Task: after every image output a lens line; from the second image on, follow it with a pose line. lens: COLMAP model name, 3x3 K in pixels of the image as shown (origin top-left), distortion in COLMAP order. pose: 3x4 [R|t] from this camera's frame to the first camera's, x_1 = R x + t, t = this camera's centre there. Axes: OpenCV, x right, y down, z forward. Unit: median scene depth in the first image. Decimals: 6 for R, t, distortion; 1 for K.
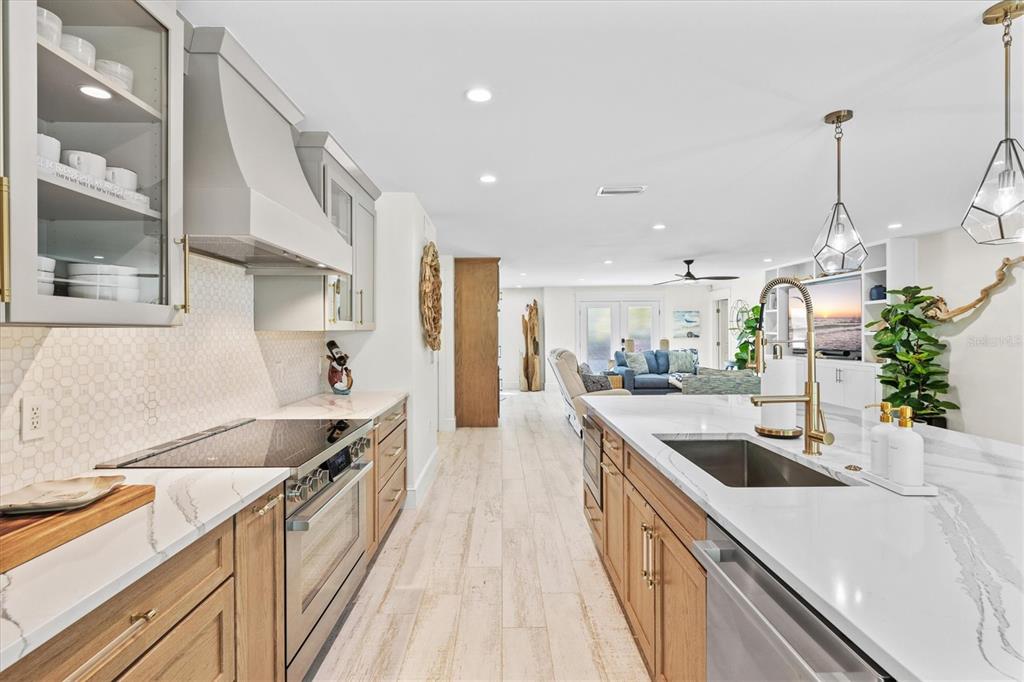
lens RADIAL K [[503.5, 0, 513.3], [0, 503.5, 336.6], [0, 0, 1]] dist [-0.000805, -0.000024]
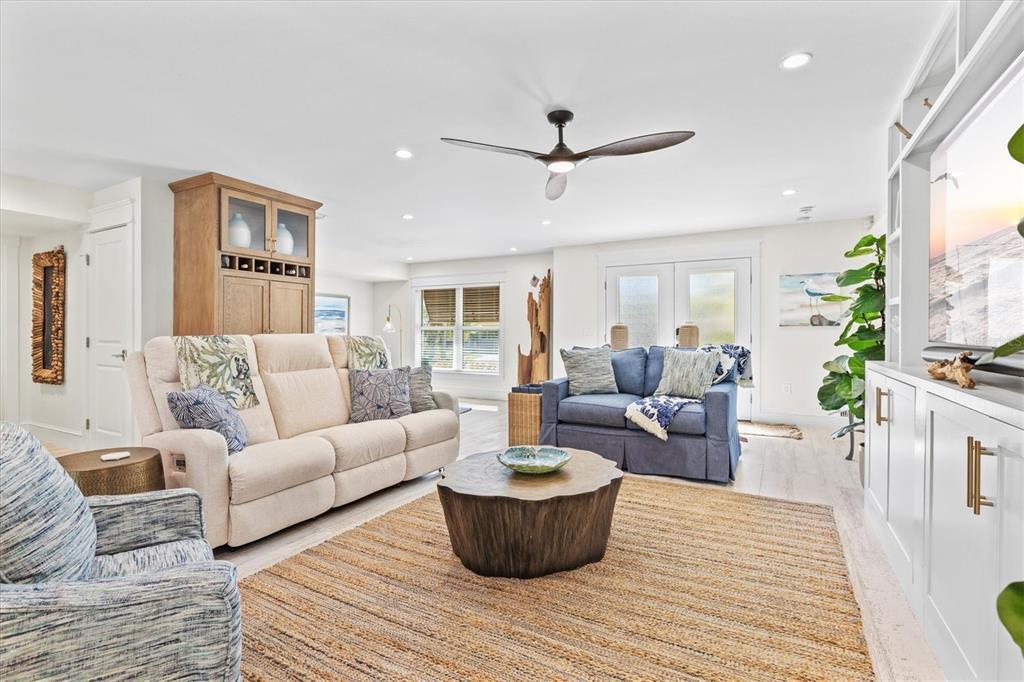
lens RADIAL K [[487.9, 0, 508.4], [0, 487.9, 337.0], [0, 0, 1]] dist [-0.000174, 0.000365]
pose [[0.859212, 0.012427, -0.511469, 0.552609], [-0.010973, 0.999923, 0.005862, 0.022084], [0.511502, 0.000576, 0.859282, 0.706572]]
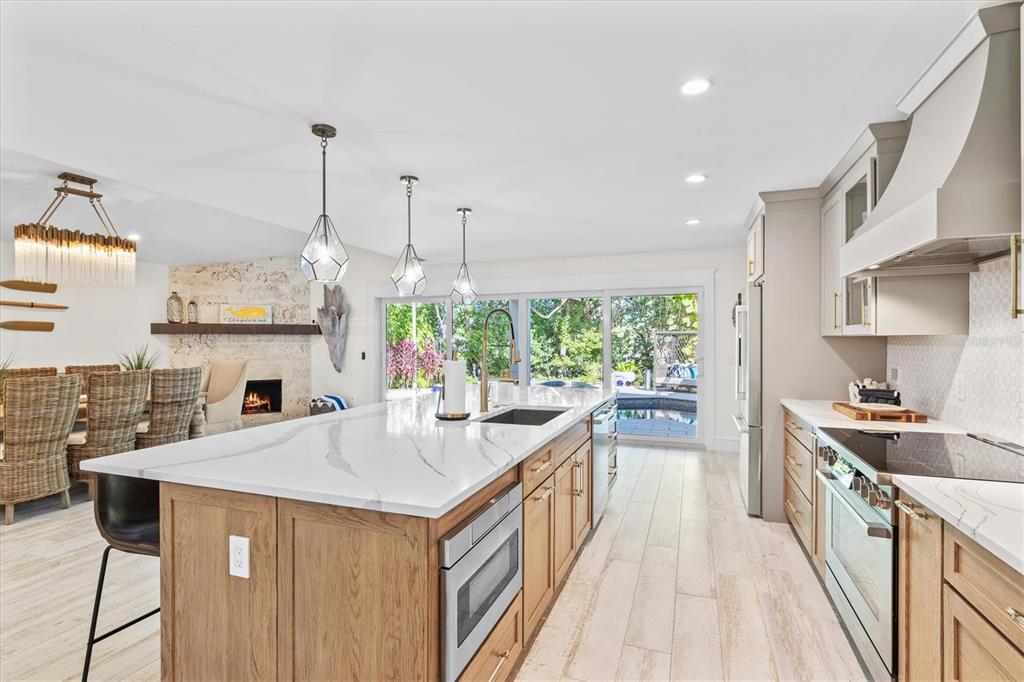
lens RADIAL K [[503.5, 0, 513.3], [0, 503.5, 336.6], [0, 0, 1]] dist [-0.000805, -0.000024]
pose [[-0.935969, 0.007777, 0.351998, -0.026941], [0.008069, 0.999967, -0.000638, -0.004562], [-0.351991, 0.002243, -0.936001, 0.657928]]
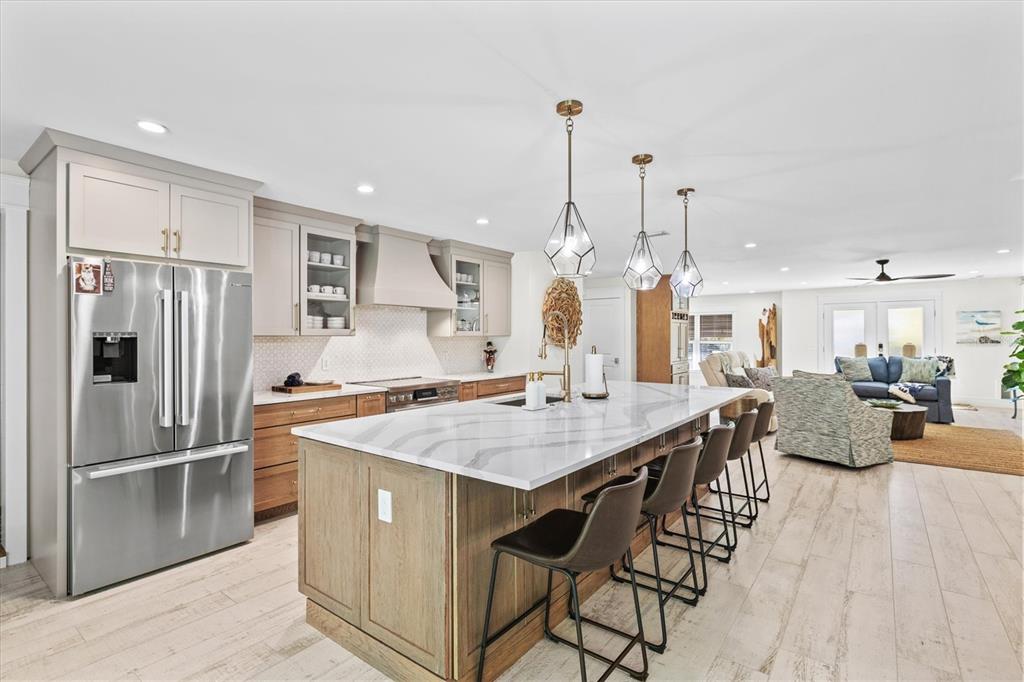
lens RADIAL K [[487.9, 0, 508.4], [0, 487.9, 337.0], [0, 0, 1]] dist [-0.000174, 0.000365]
pose [[0.777988, 0.005027, -0.628259, 0.409021], [-0.007197, 0.999974, -0.000910, -0.003706], [0.628238, 0.005230, 0.778004, -0.152077]]
